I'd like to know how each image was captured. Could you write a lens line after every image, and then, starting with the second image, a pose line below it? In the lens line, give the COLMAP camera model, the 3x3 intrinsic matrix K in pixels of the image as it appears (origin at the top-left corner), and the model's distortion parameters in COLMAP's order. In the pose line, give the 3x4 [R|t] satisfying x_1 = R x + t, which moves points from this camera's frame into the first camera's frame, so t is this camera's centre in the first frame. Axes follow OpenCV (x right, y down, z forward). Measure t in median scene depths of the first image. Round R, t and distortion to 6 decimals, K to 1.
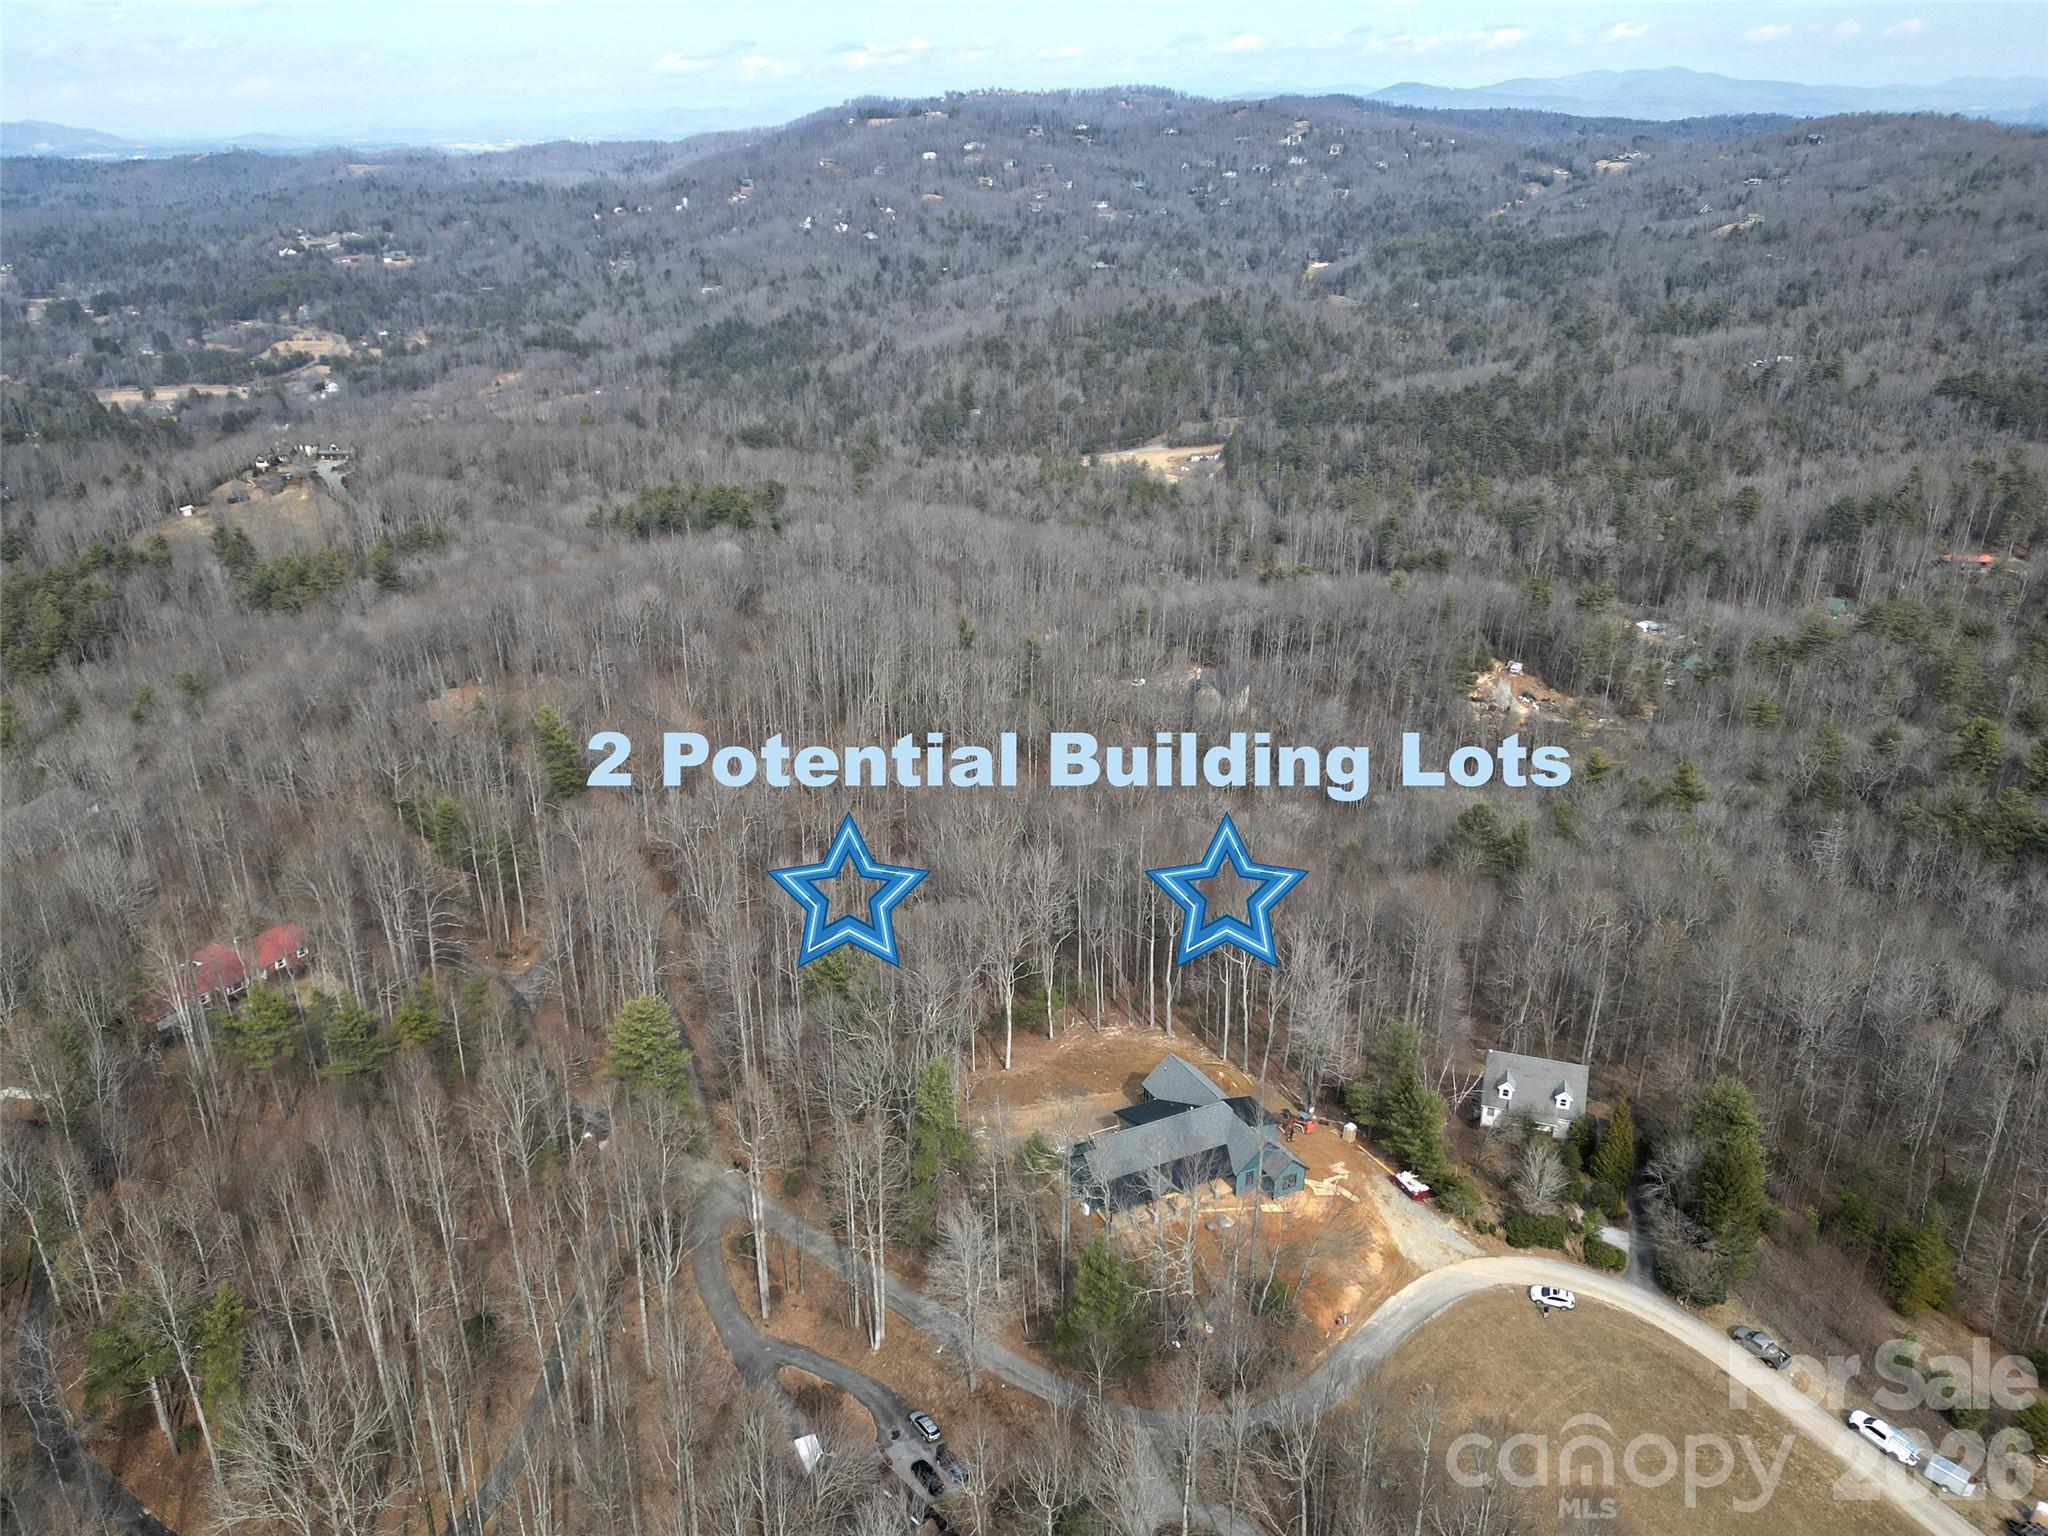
lens RADIAL K [[1445.5, 0, 1023.8], [0, 1445.5, 780.9], [0, 0, 1]] dist [0.035081, -0.034765]
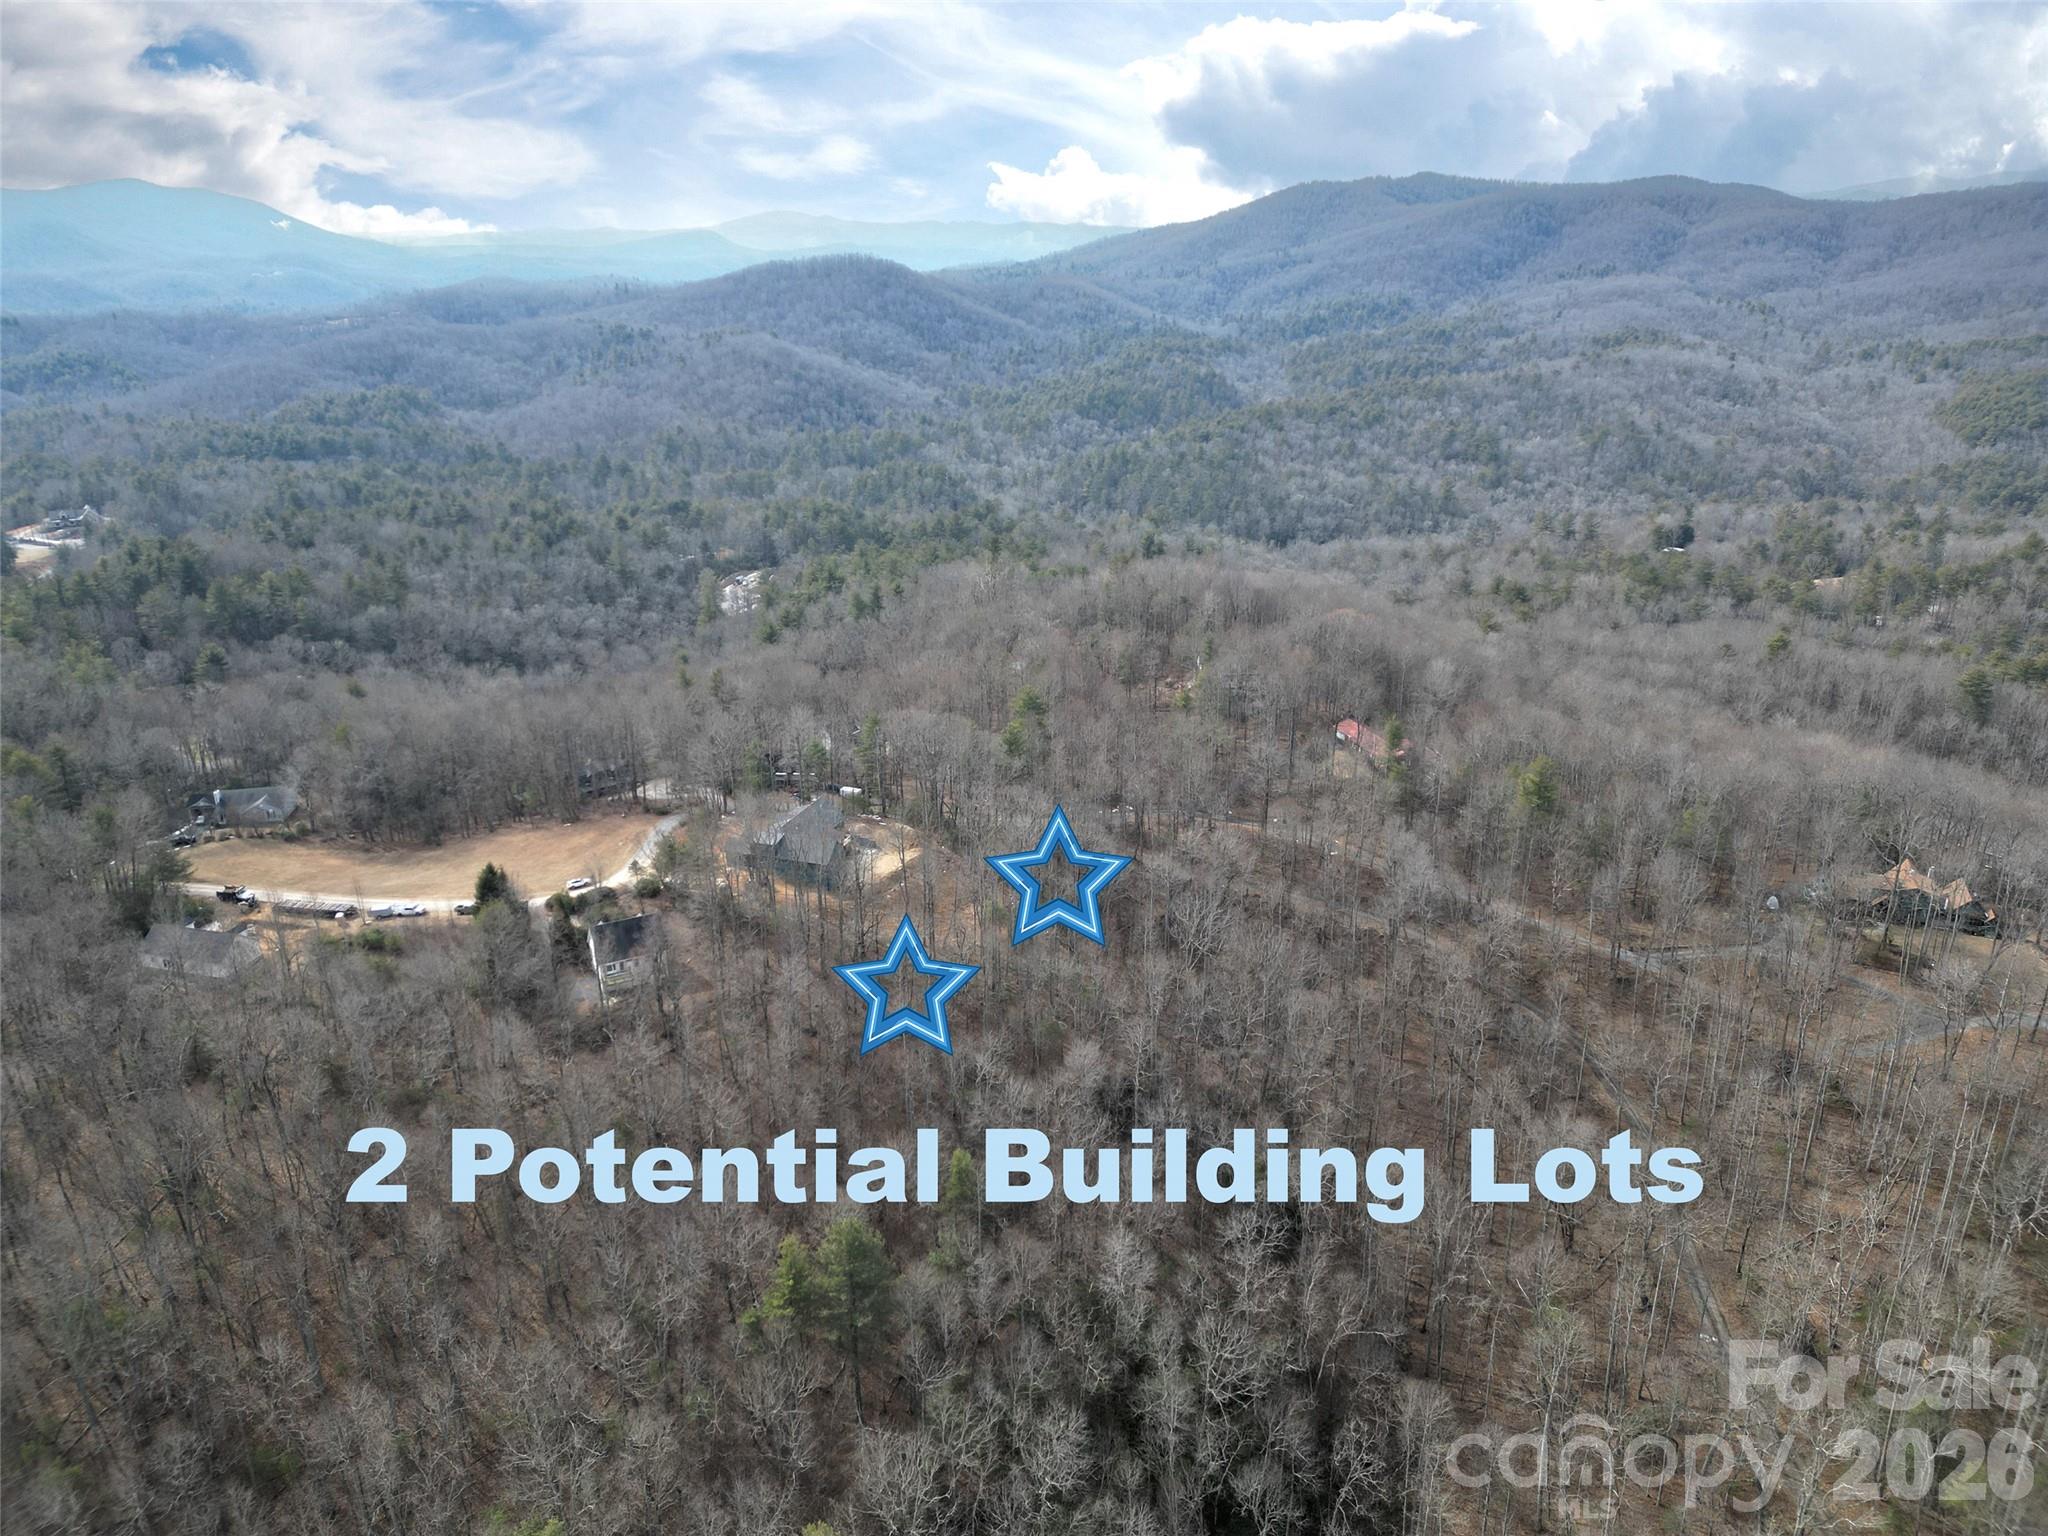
lens RADIAL K [[1445.5, 0, 1021.0], [0, 1445.5, 775.3], [0, 0, 1]] dist [0.035081, -0.034765]
pose [[0.999999, -0.001644, -0.000298, 0.036893], [0.001643, 0.999993, -0.003264, -0.207971], [0.000304, 0.003264, 0.999995, 0.272428]]
